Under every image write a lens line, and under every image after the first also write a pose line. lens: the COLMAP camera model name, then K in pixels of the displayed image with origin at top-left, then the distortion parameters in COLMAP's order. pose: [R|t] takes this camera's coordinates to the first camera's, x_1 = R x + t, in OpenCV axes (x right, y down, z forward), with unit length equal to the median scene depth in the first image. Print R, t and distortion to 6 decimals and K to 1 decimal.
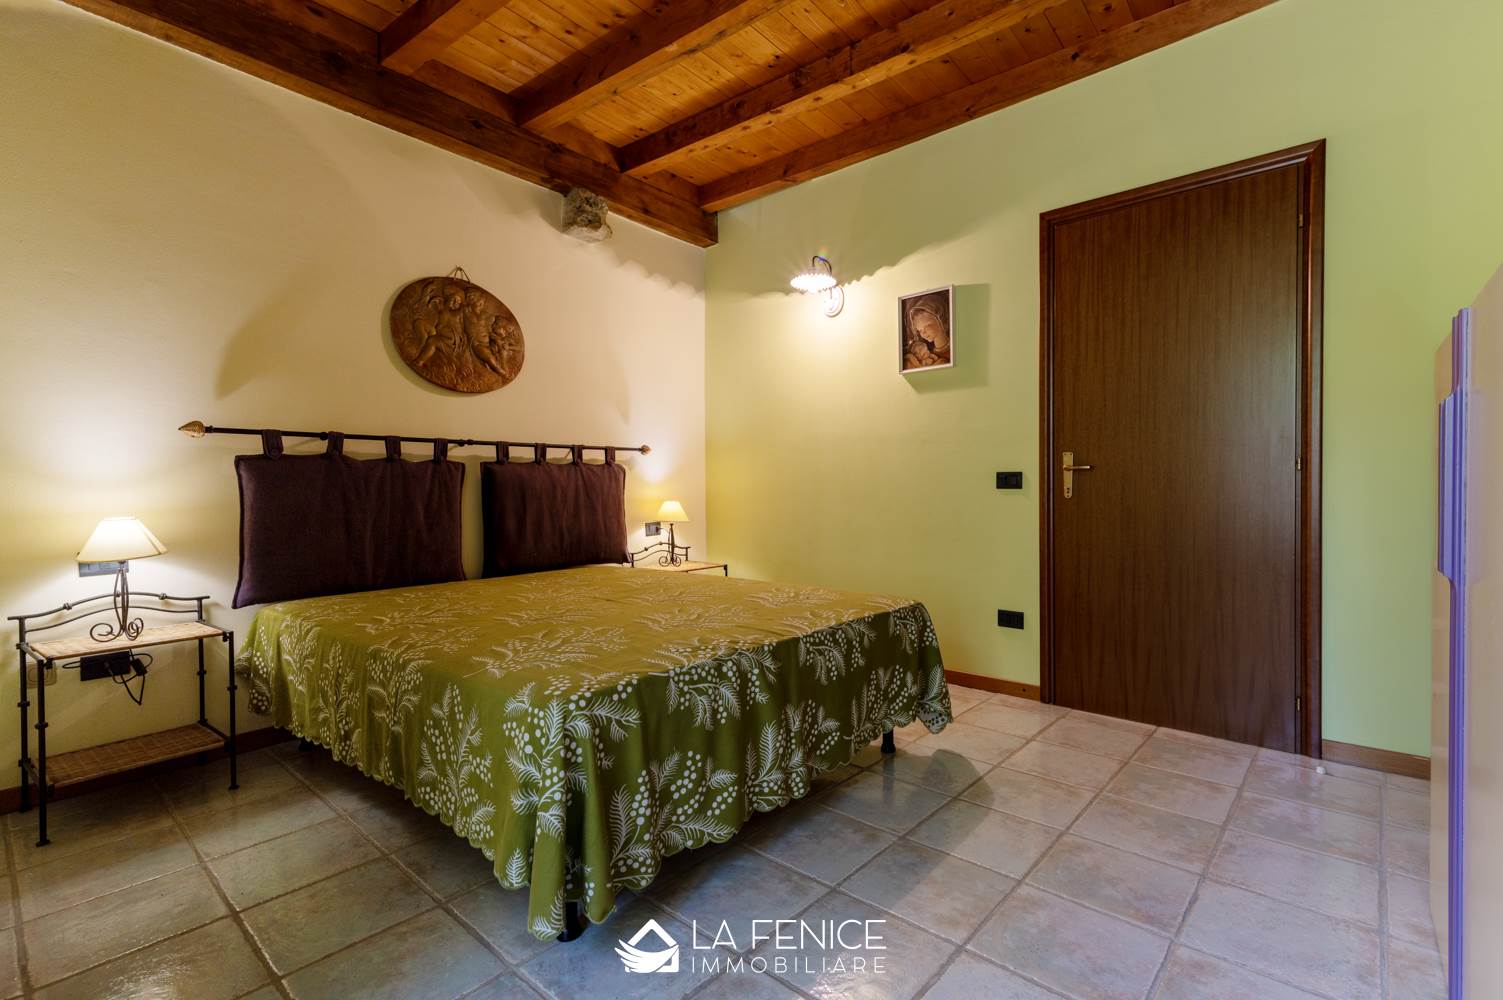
lens RADIAL K [[687.6, 0, 749.5], [0, 687.6, 501.4], [0, 0, 1]] dist [0.011033, -0.000879]
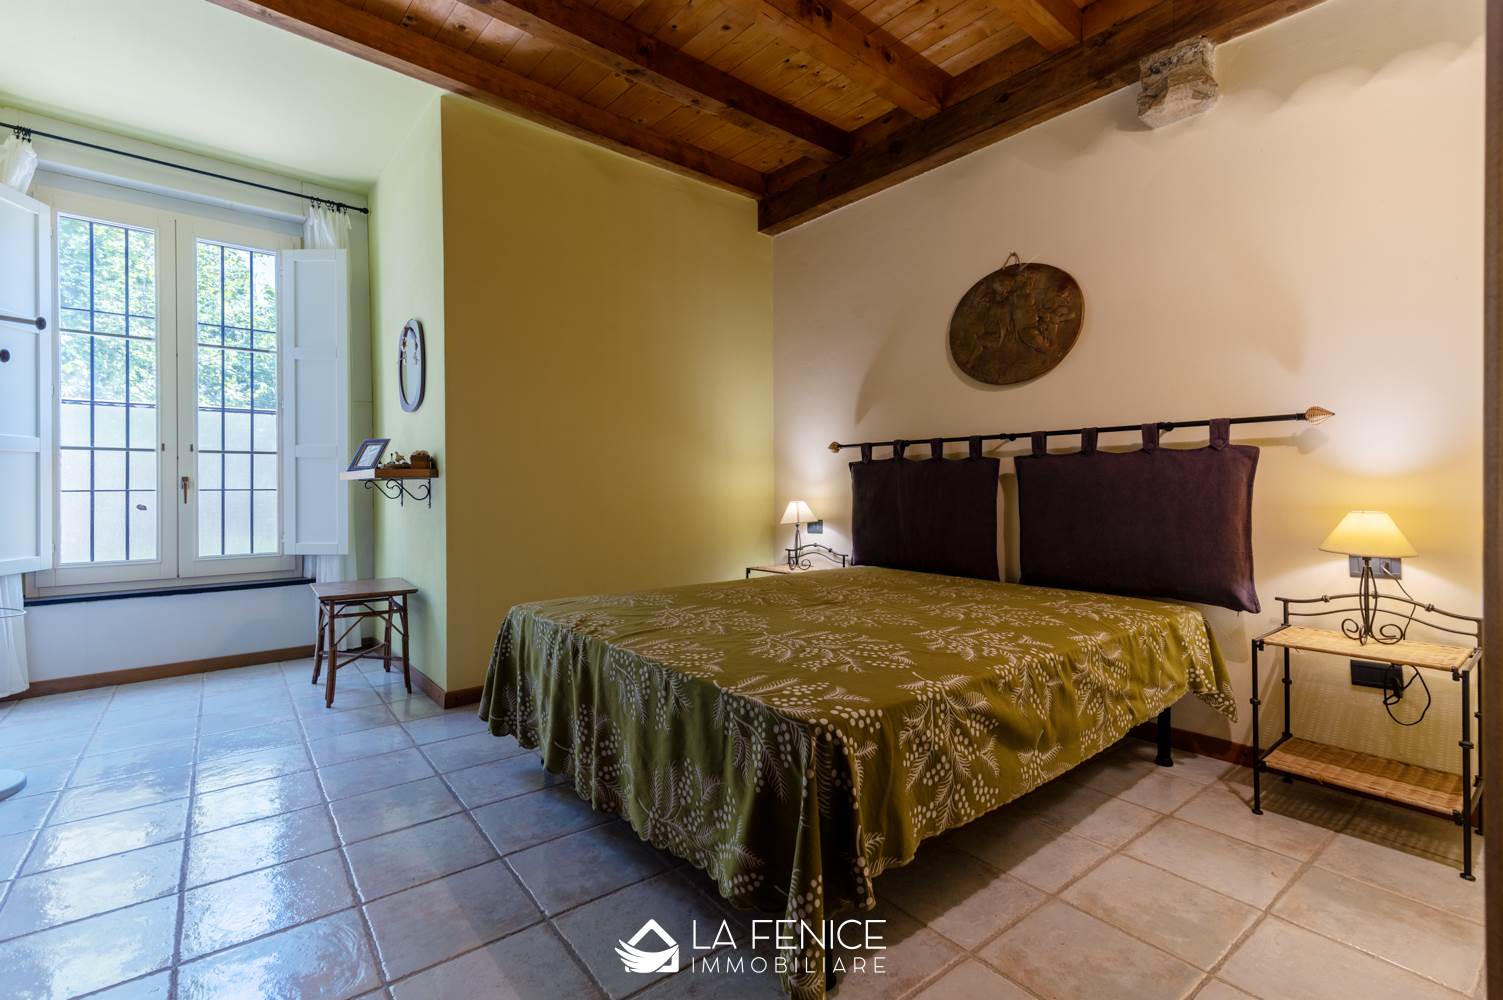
lens RADIAL K [[687.6, 0, 754.3], [0, 687.6, 490.8], [0, 0, 1]] dist [0.011033, -0.000879]
pose [[-0.178971, 0.017715, -0.983695, 0.721535], [-0.011248, 0.999736, 0.020050, -0.032003], [0.983790, 0.014653, -0.178724, 1.014186]]
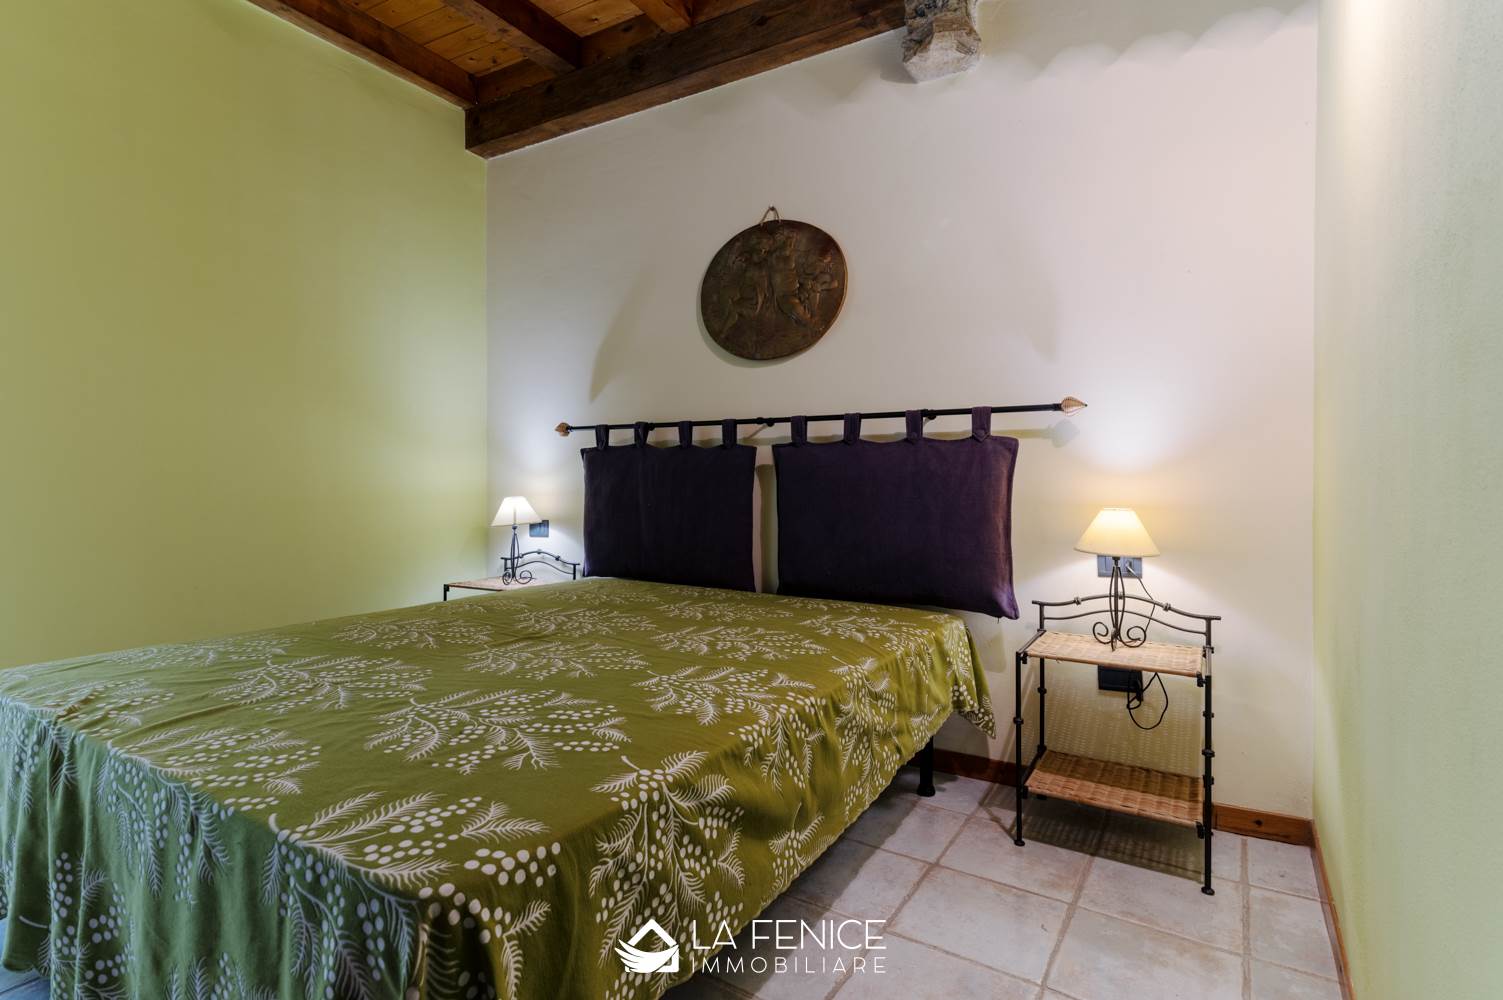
lens RADIAL K [[742.1, 0, 761.1], [0, 742.1, 477.2], [0, 0, 1]] dist [0.006396, -0.001253]
pose [[0.159593, 0.009444, -0.987138, 0.550944], [-0.022253, 0.999735, 0.005967, -0.030741], [0.986932, 0.021015, 0.159761, 1.051831]]
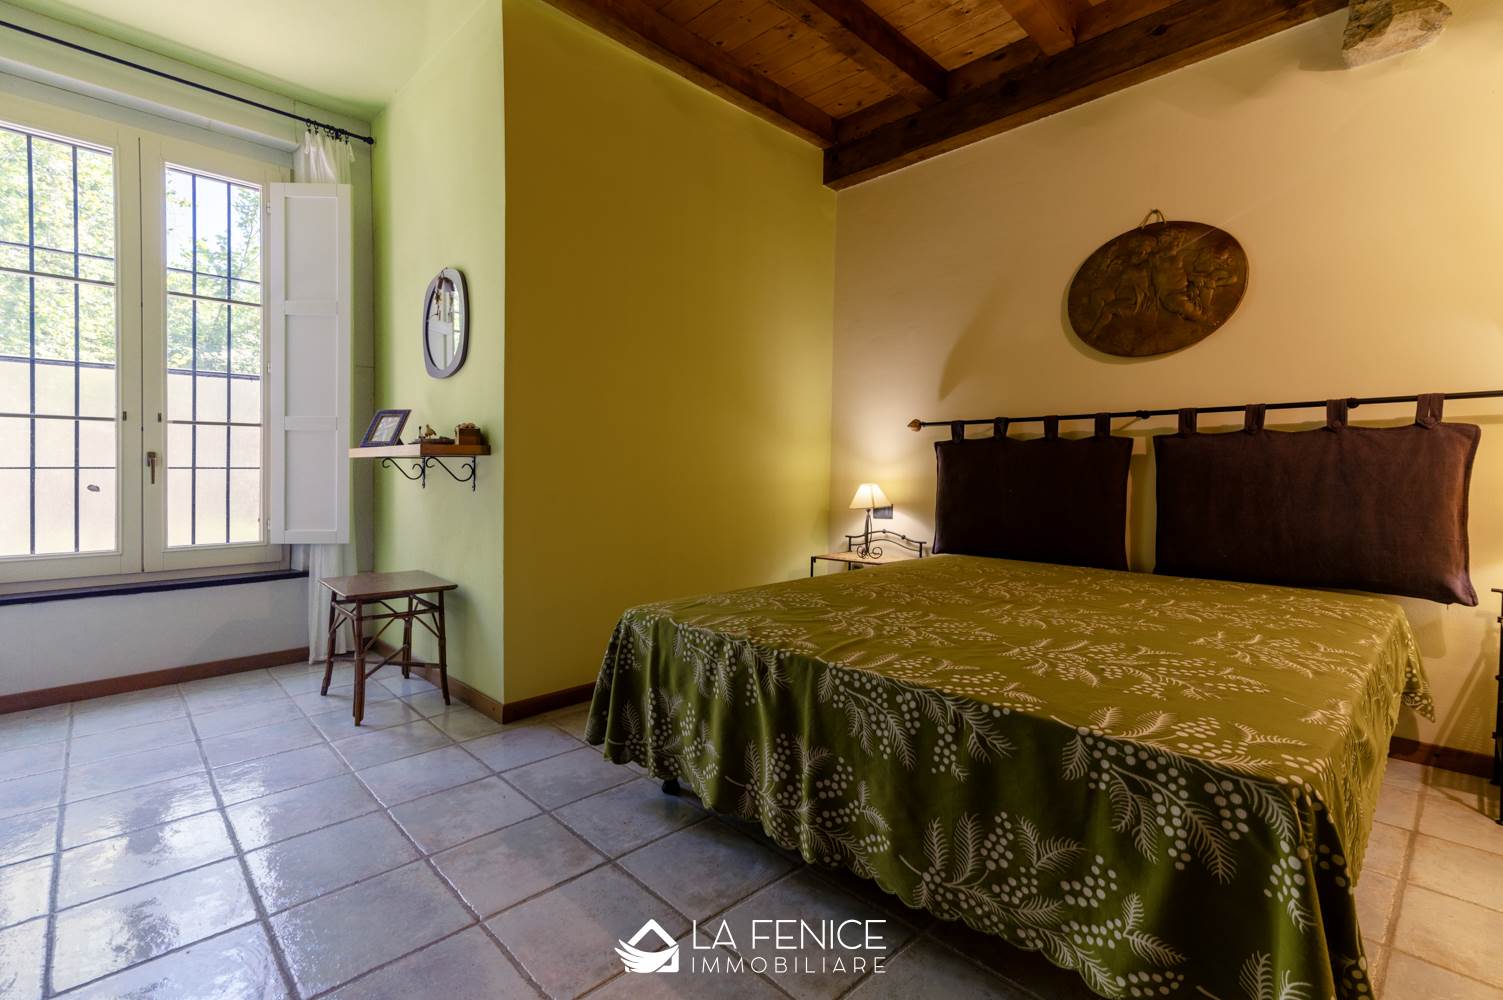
lens RADIAL K [[687.6, 0, 748.1], [0, 687.6, 496.3], [0, 0, 1]] dist [0.011033, -0.000879]
pose [[-0.092115, 0.050165, -0.994484, 0.618096], [-0.017111, 0.998503, 0.051953, -0.022737], [0.995601, 0.021803, -0.091119, 0.718925]]
